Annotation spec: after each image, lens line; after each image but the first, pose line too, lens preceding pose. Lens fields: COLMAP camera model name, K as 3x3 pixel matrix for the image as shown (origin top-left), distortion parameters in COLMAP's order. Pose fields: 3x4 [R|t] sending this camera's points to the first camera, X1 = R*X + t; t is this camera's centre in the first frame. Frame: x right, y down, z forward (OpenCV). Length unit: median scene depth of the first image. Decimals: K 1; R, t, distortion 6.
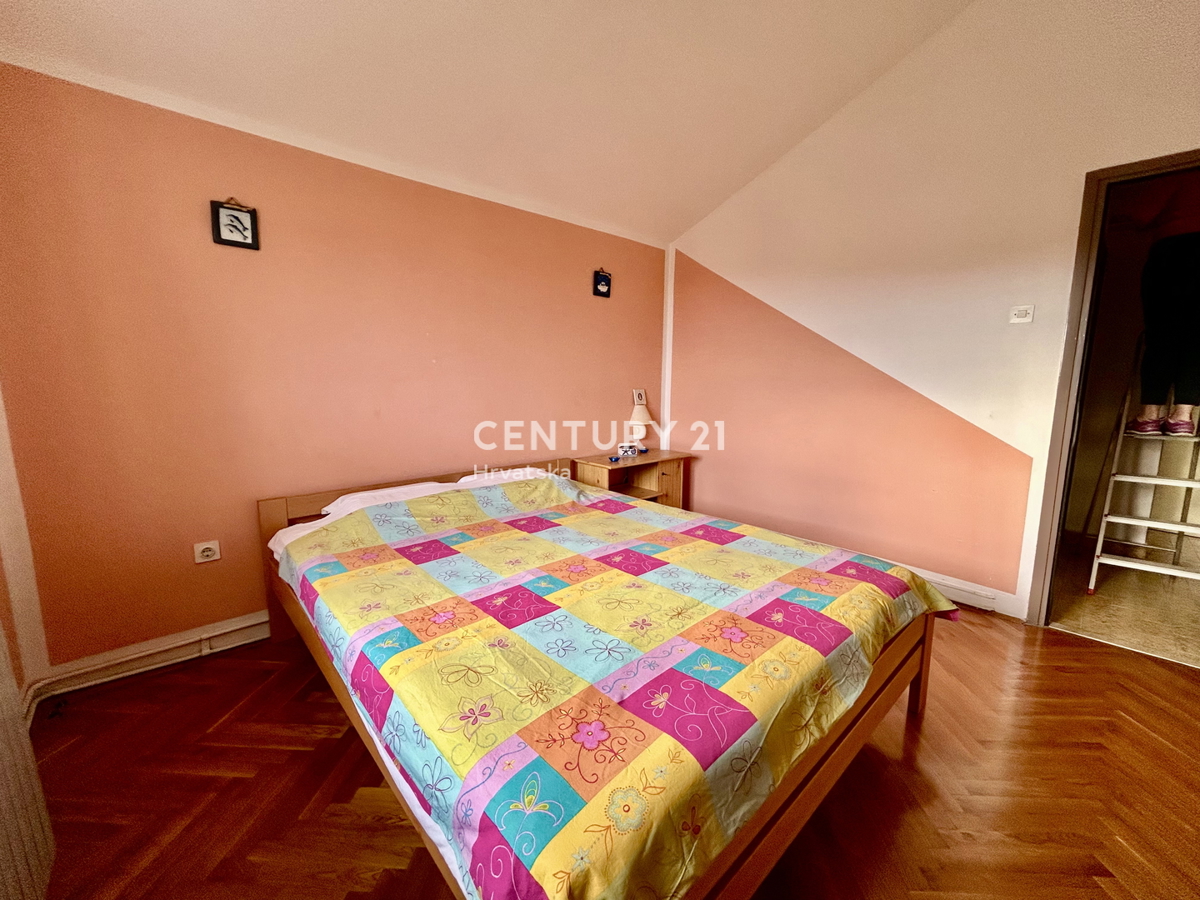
lens RADIAL K [[484.9, 0, 592.4], [0, 484.9, 450.1], [0, 0, 1]] dist [0.003478, -0.000632]
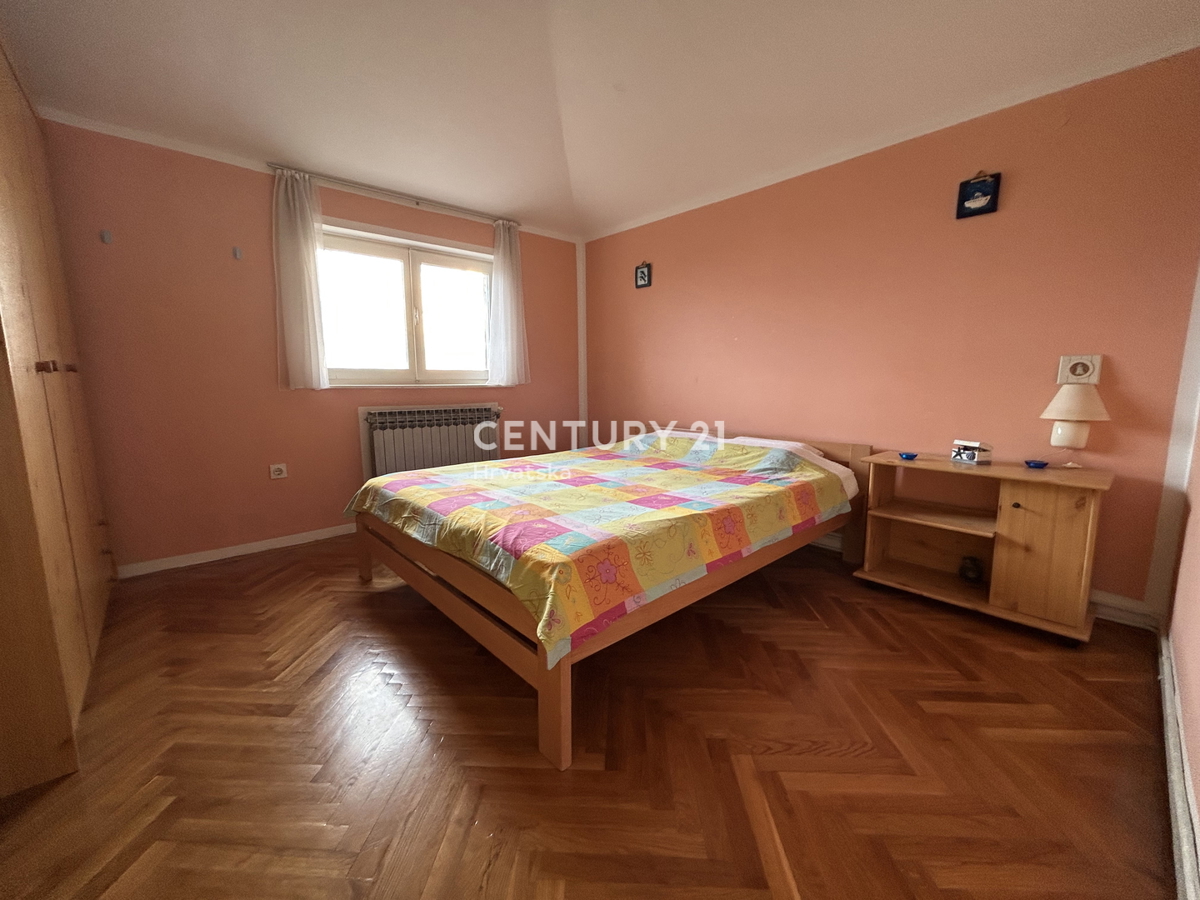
lens RADIAL K [[484.9, 0, 593.0], [0, 484.9, 448.7], [0, 0, 1]] dist [0.003478, -0.000632]
pose [[-0.002836, 0.139756, -0.990182, 0.729428], [-0.139809, 0.980405, 0.138777, -0.025928], [0.990174, 0.138830, 0.016758, 0.525741]]
